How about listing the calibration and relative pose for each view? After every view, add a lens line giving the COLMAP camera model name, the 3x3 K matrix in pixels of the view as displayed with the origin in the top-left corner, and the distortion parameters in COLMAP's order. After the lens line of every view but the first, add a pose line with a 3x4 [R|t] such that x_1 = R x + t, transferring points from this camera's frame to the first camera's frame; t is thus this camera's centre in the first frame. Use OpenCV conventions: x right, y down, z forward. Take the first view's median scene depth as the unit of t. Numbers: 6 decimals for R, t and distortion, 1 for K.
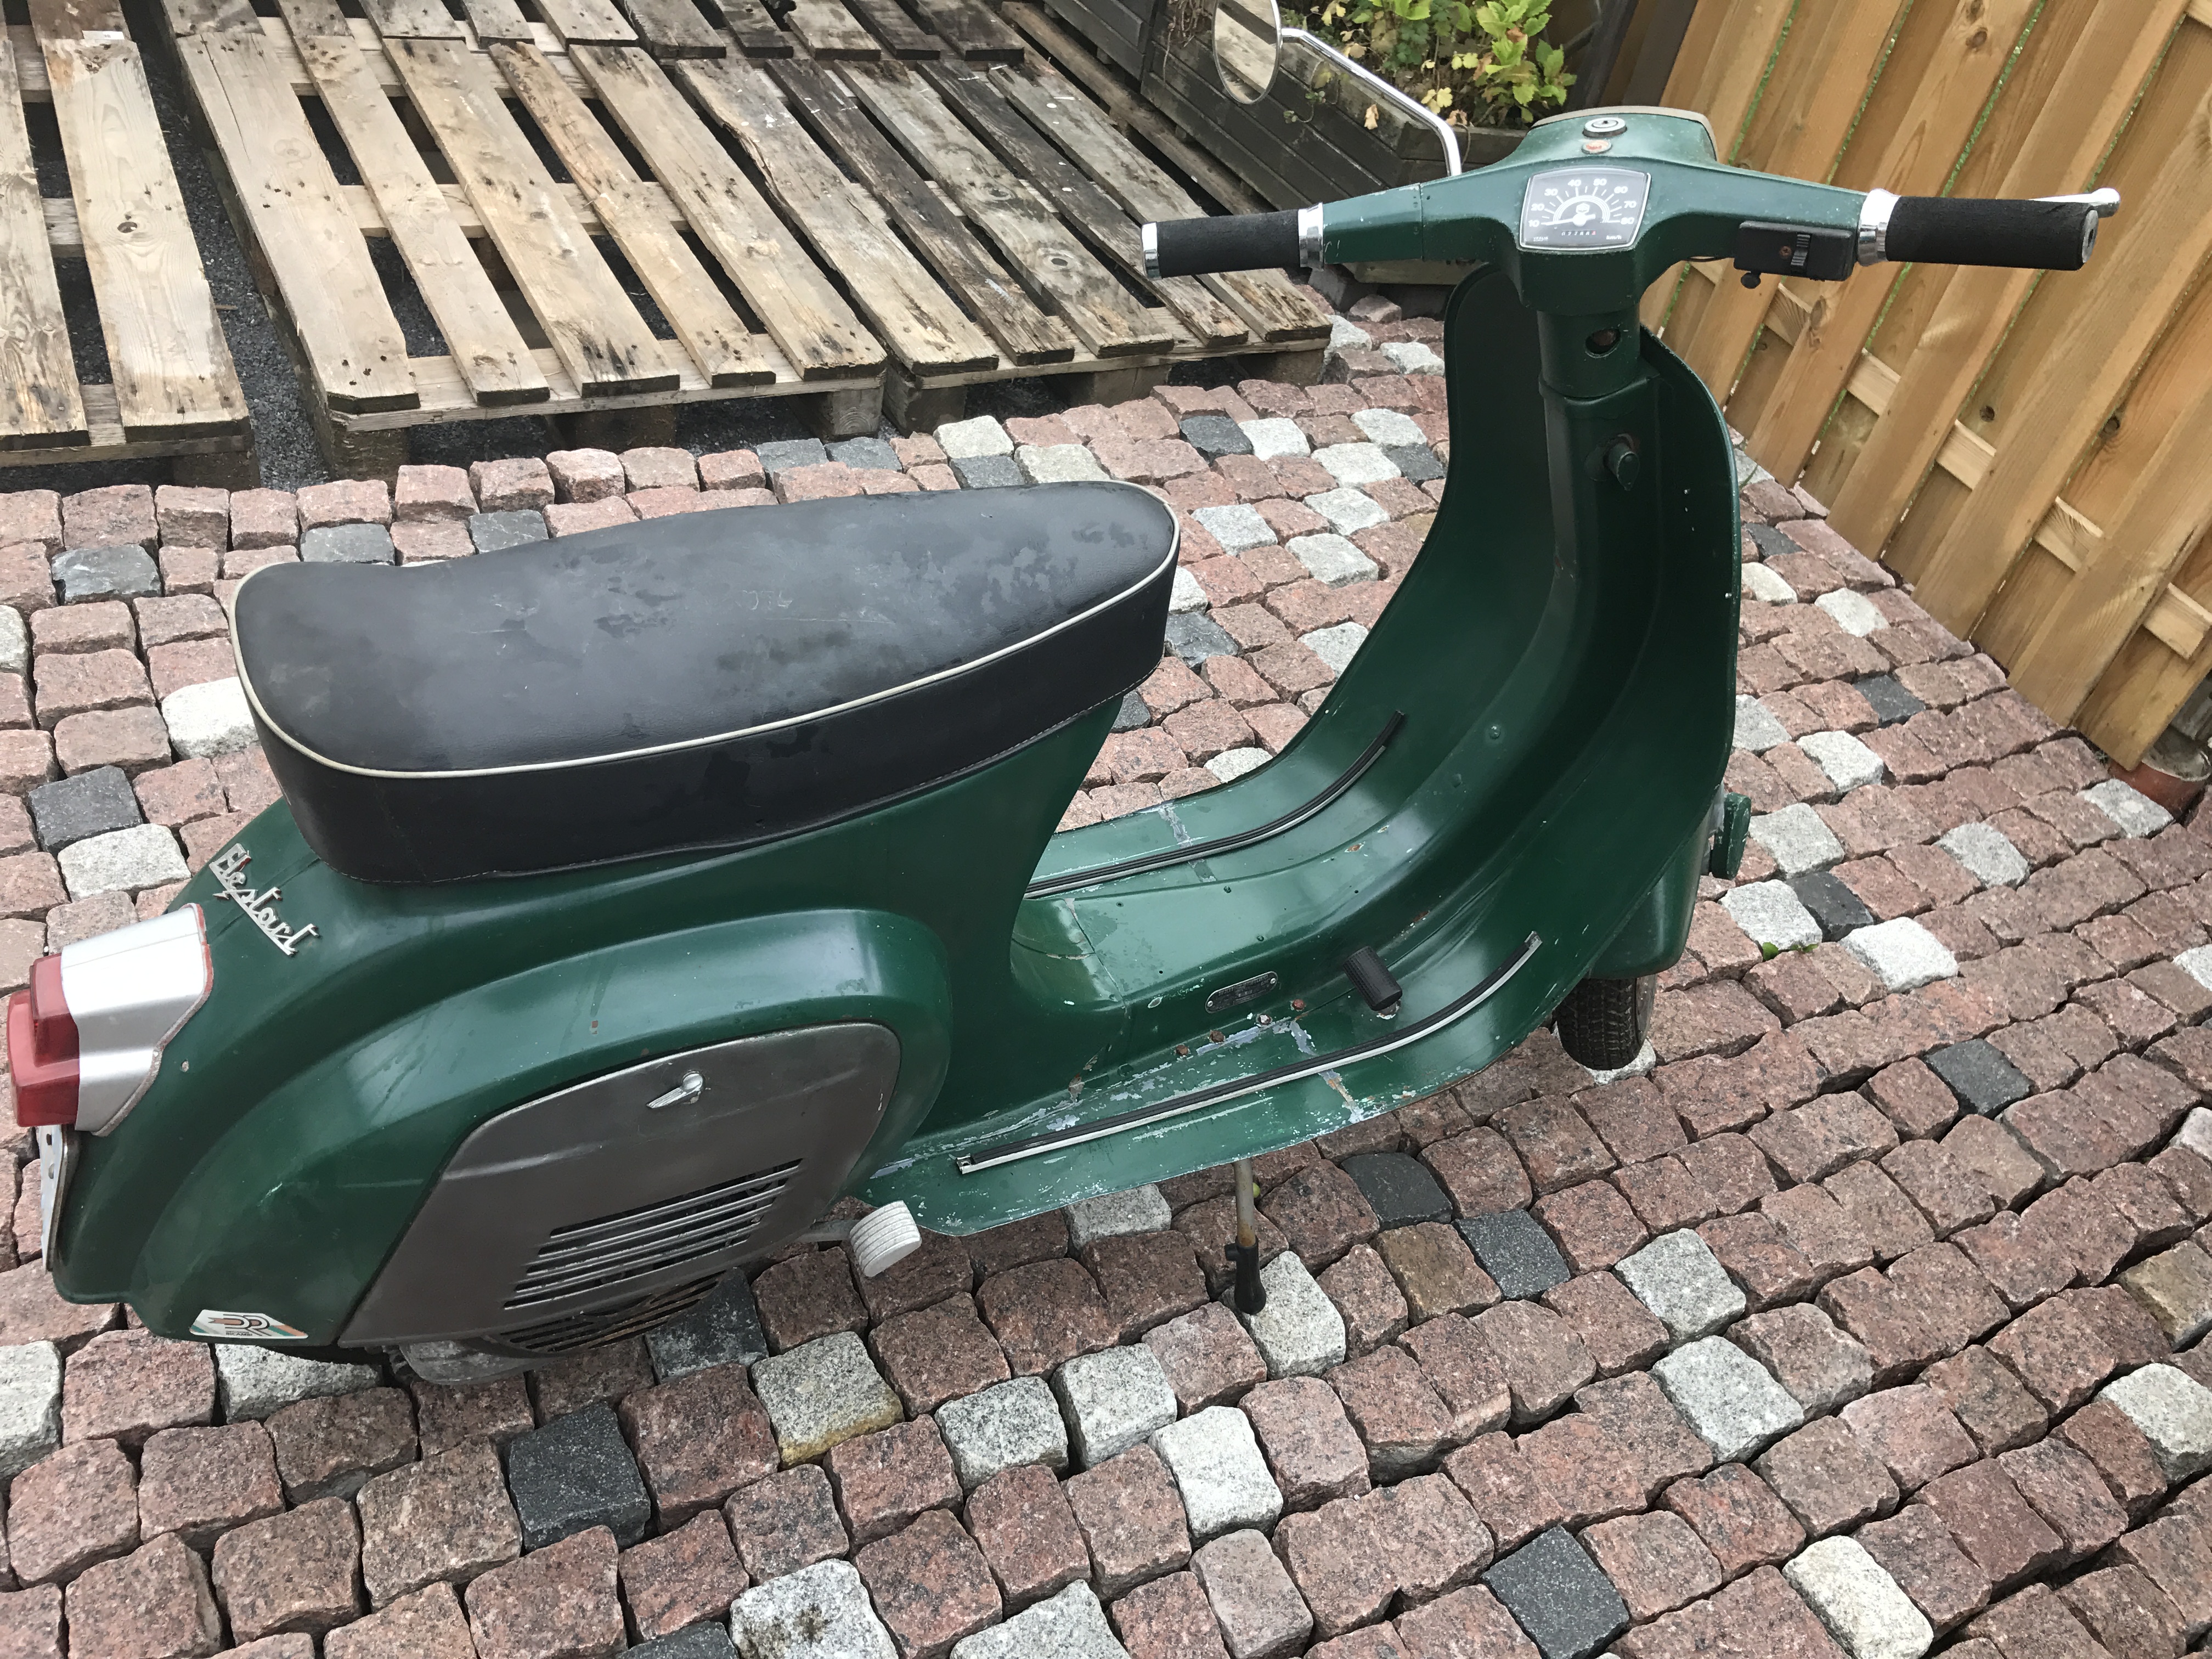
lens RADIAL K [[1806.0, 0, 1106.0], [0, 1806.0, 829.5], [0, 0, 1]] dist [0.008578, -0.000747]
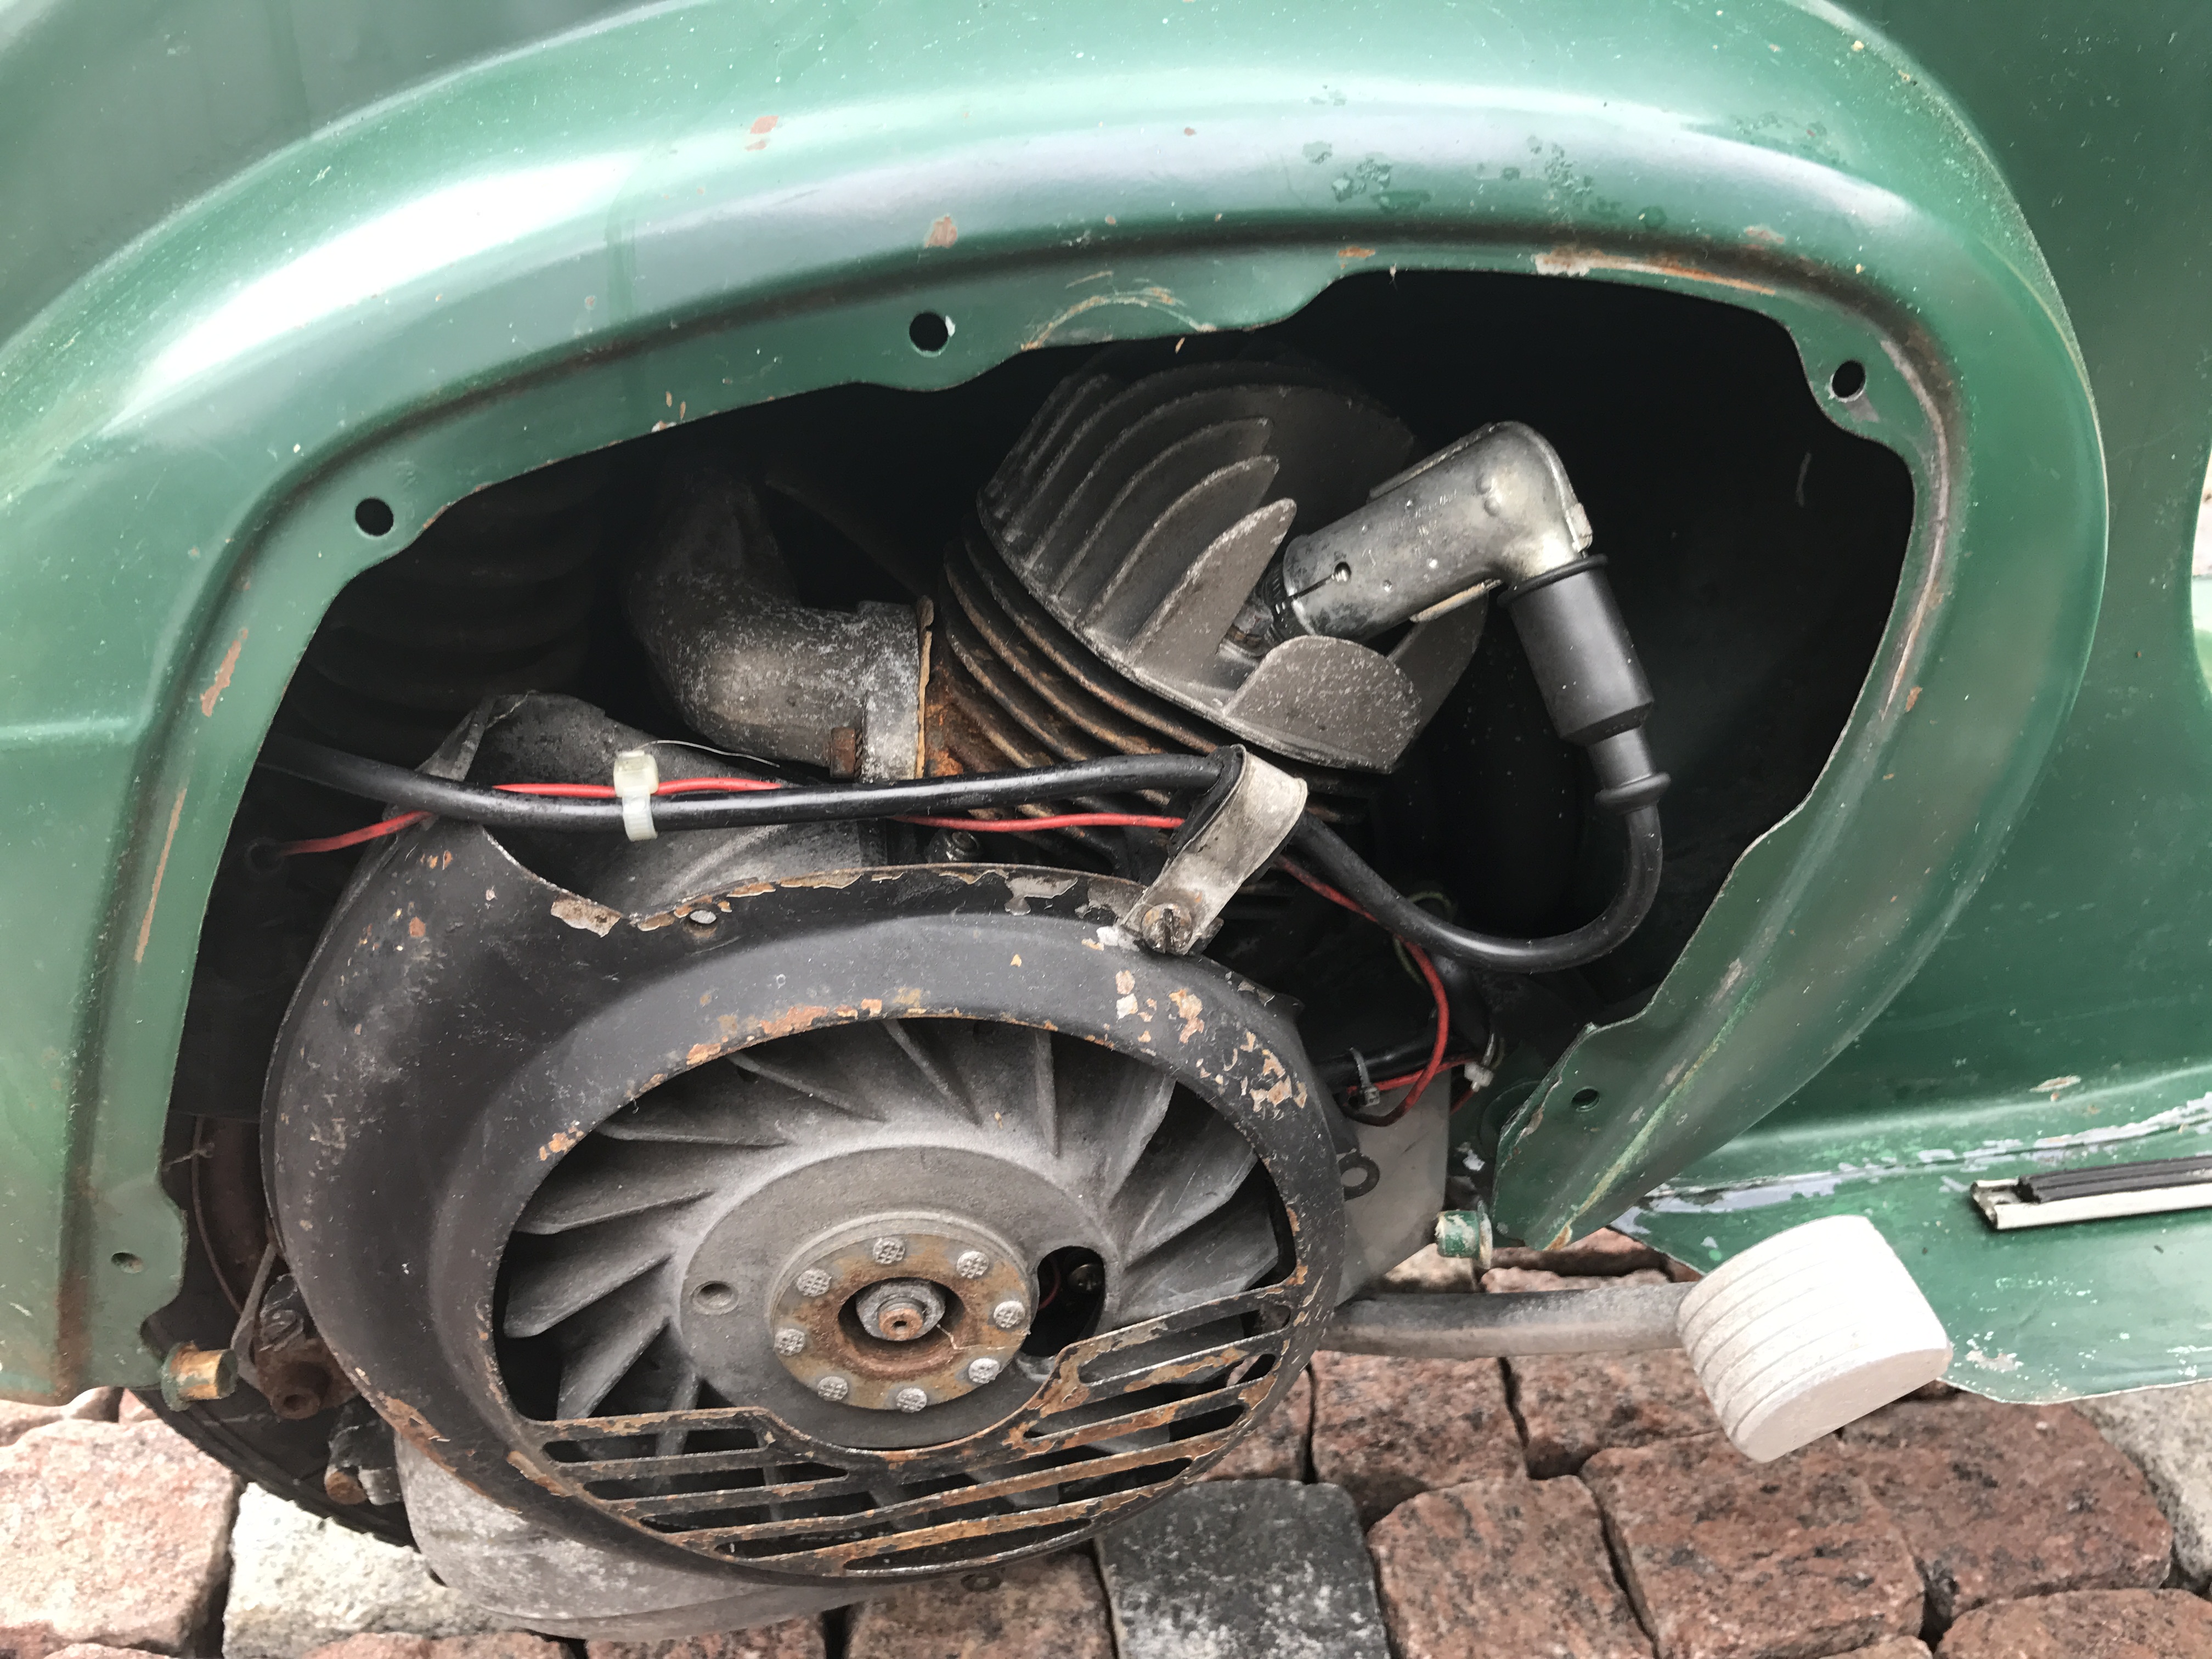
lens RADIAL K [[1806.0, 0, 1106.0], [0, 1806.0, 829.5], [0, 0, 1]] dist [0.008578, -0.000747]
pose [[0.934990, 0.003446, -0.354658, -0.072192], [-0.071830, 0.981071, -0.179832, 0.119283], [0.347325, 0.193616, 0.917539, 0.389299]]
